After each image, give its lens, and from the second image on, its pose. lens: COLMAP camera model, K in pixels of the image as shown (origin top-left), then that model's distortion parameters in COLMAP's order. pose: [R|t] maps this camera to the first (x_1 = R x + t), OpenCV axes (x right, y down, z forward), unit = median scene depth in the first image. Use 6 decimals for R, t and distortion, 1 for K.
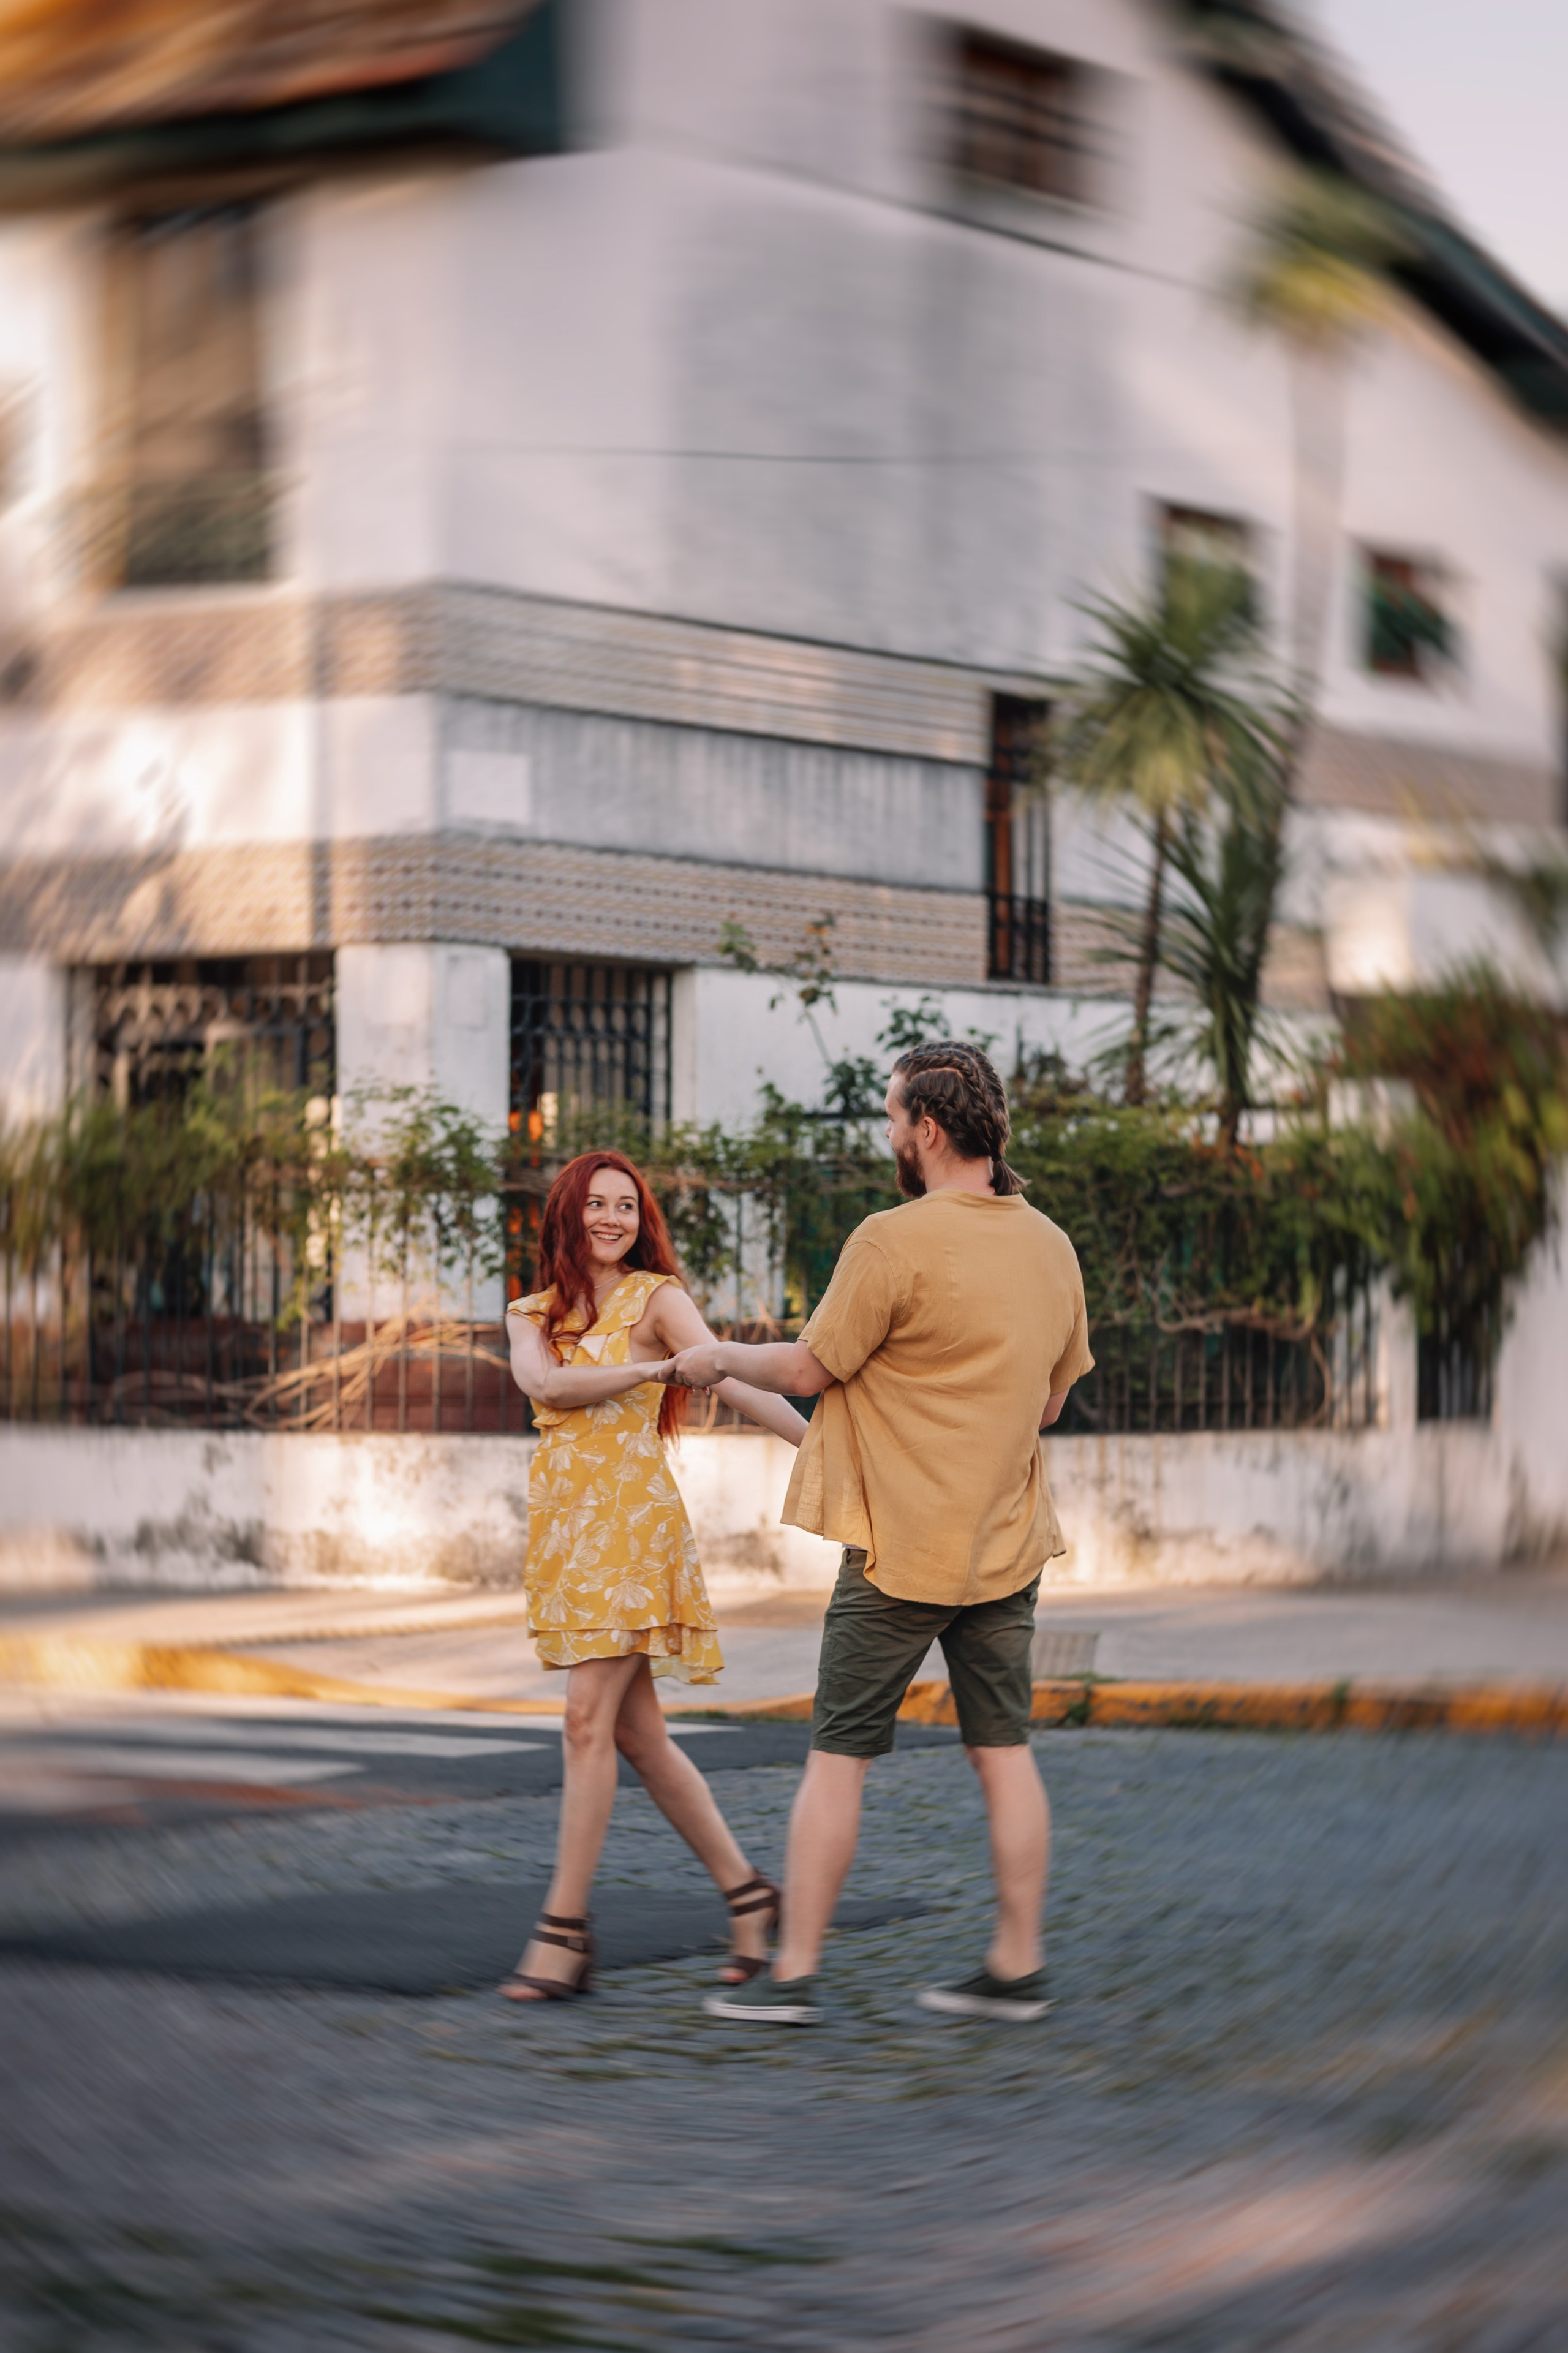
lens RADIAL K [[5576.6, 0, 784.0], [0, 5576.6, 1176.5], [0, 0, 1]] dist [-0.079617, -0.141299]
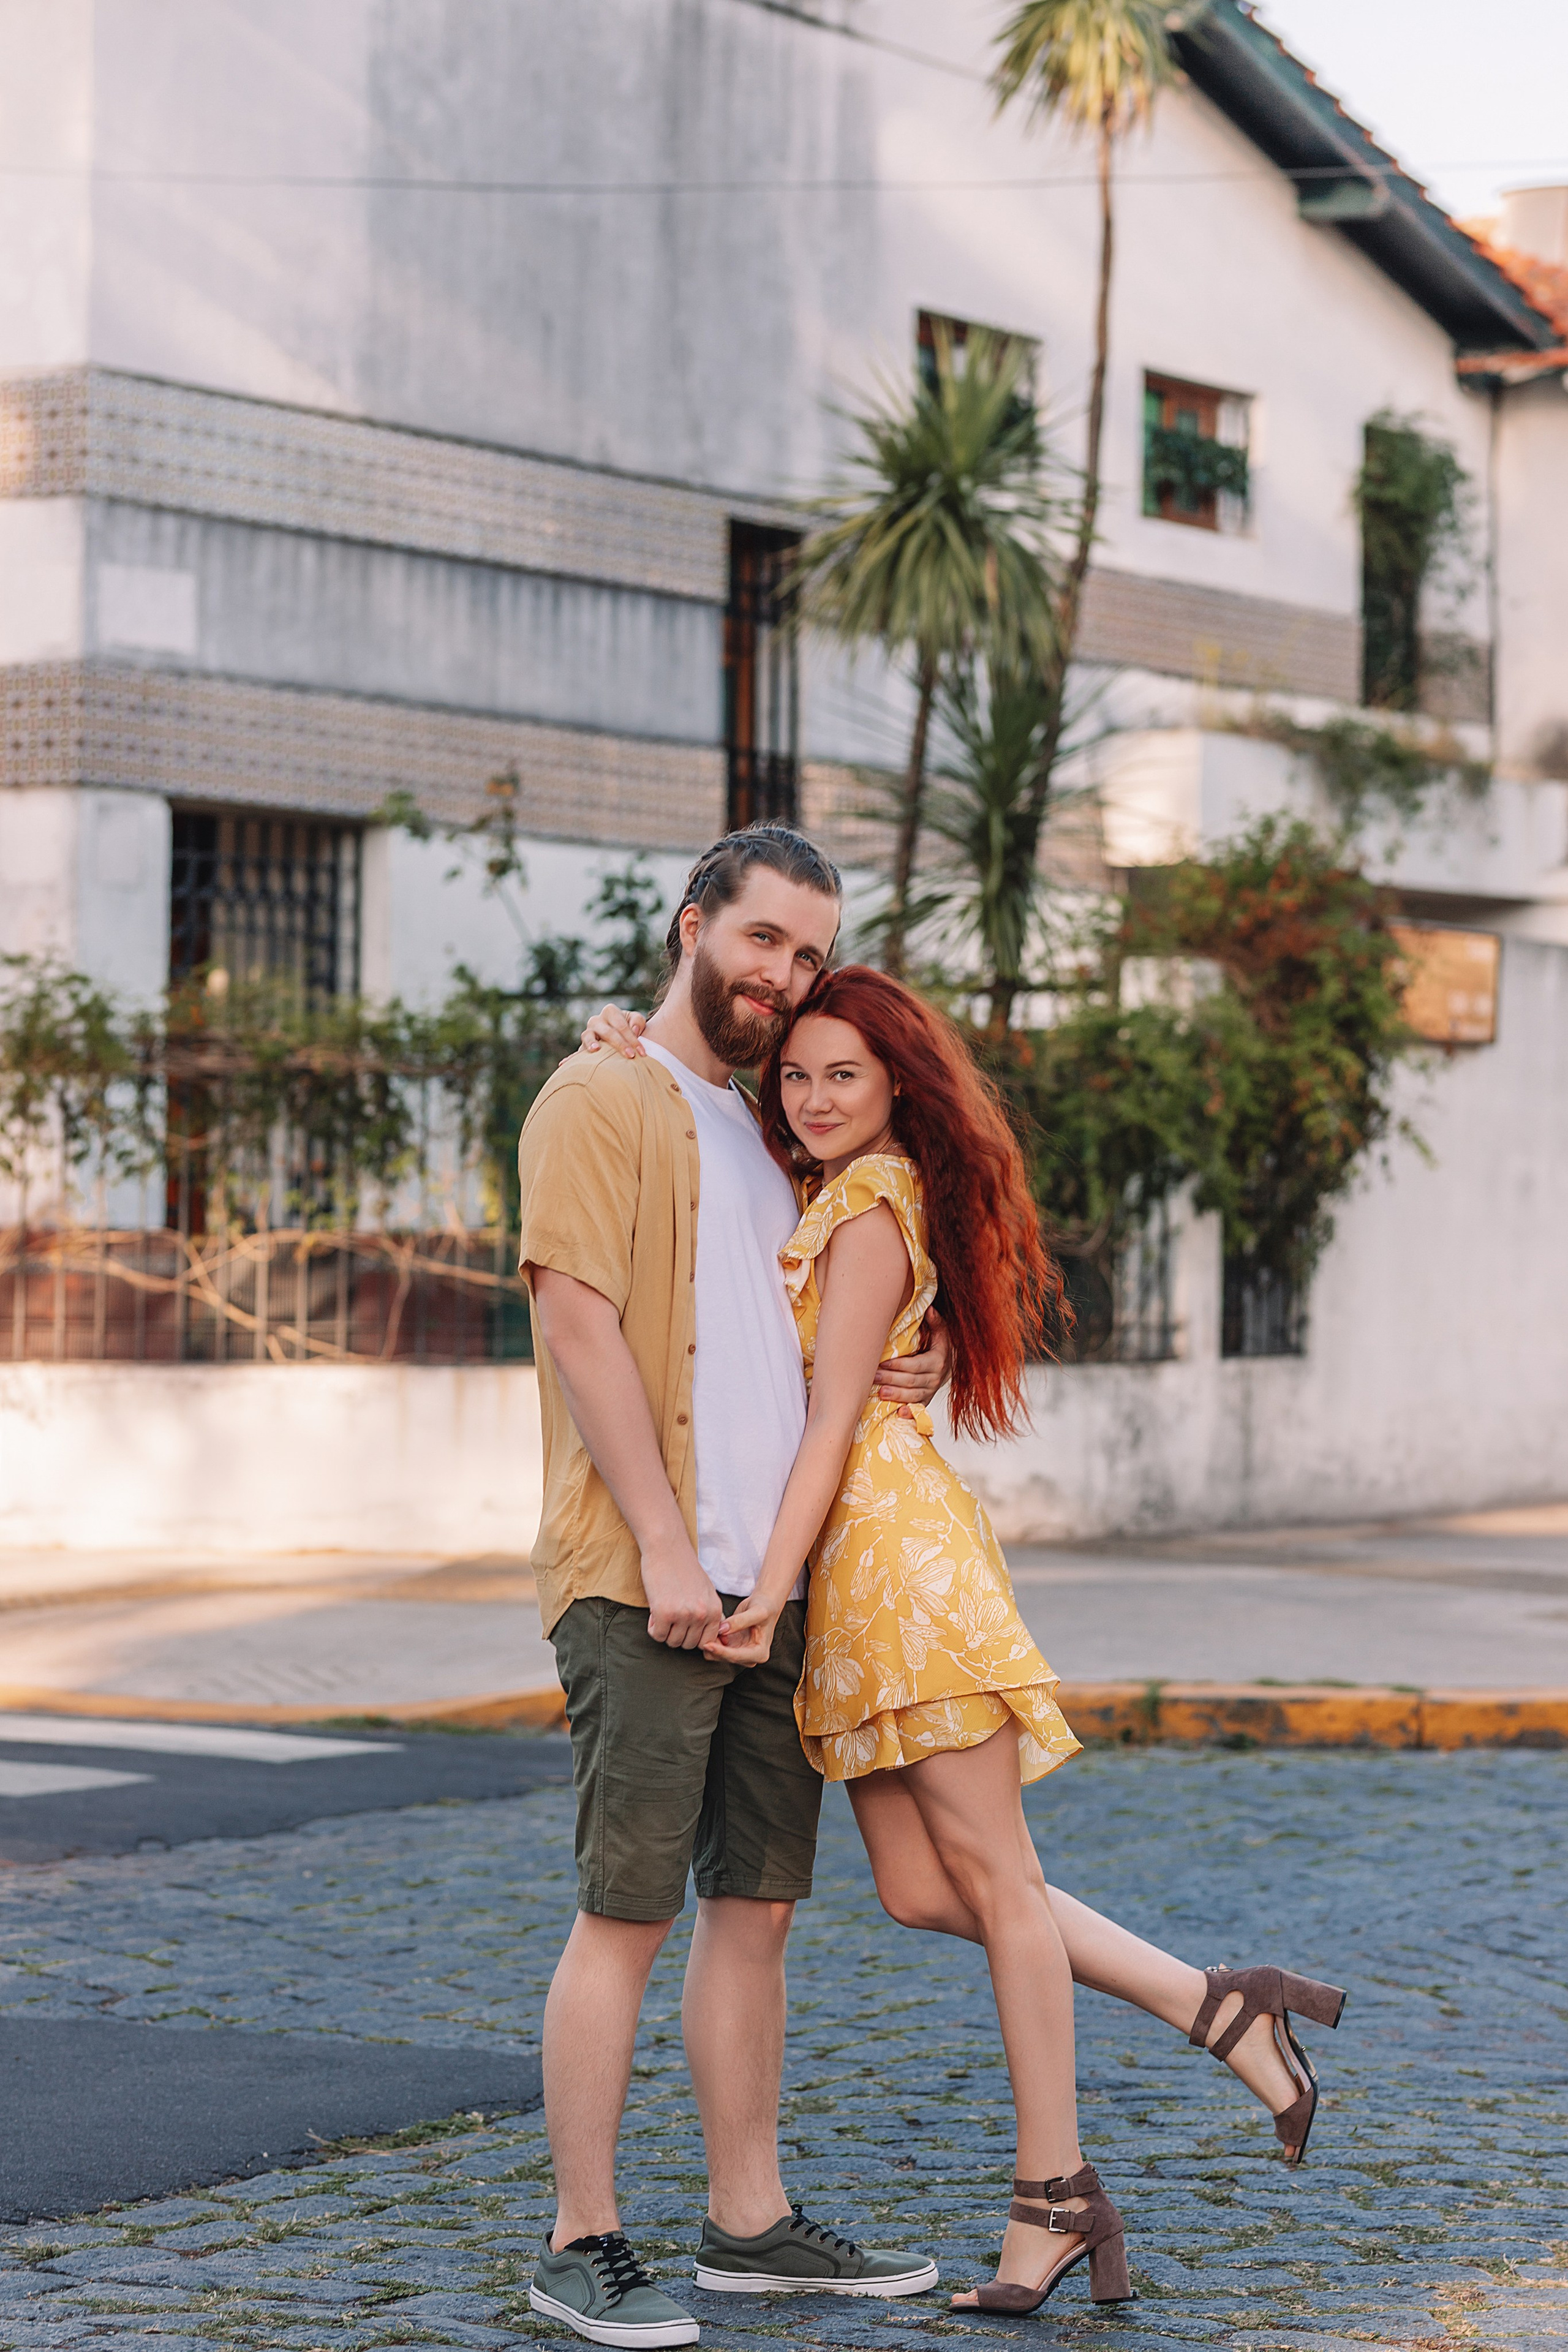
lens RADIAL K [[5750.5, 0, 784.0], [0, 5750.5, 1176.0], [0, 0, 1]] dist [0.022315, 0.042660]
pose [[0.998913, 0.006414, 0.046164, 0.004852], [-0.007181, 0.999839, 0.016469, 0.002364], [-0.046051, -0.016782, 0.998798, 0.106987]]
